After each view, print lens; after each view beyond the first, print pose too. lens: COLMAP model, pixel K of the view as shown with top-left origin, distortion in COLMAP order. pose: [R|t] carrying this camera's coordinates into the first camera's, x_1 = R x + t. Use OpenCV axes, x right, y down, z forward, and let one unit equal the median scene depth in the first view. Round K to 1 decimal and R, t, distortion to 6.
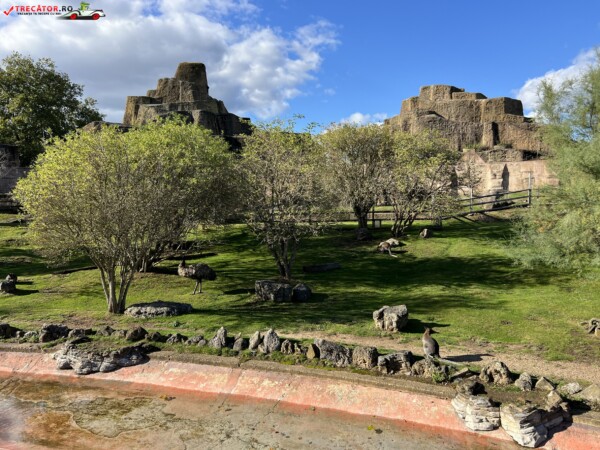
lens RADIAL K [[453.0, 0, 295.8], [0, 453.0, 229.4], [0, 0, 1]] dist [0.059240, -0.061909]
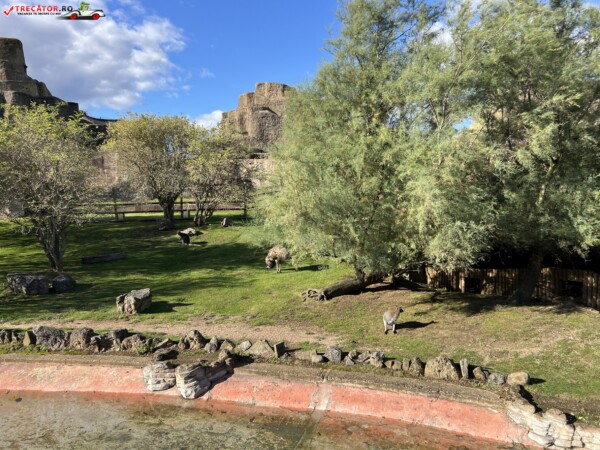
lens RADIAL K [[453.0, 0, 295.8], [0, 453.0, 229.4], [0, 0, 1]] dist [0.059240, -0.061909]
pose [[0.960923, -0.021875, 0.275952, 0.358787], [0.017267, 0.999668, 0.019119, 0.017318], [-0.276278, -0.013607, 0.960981, -0.155987]]
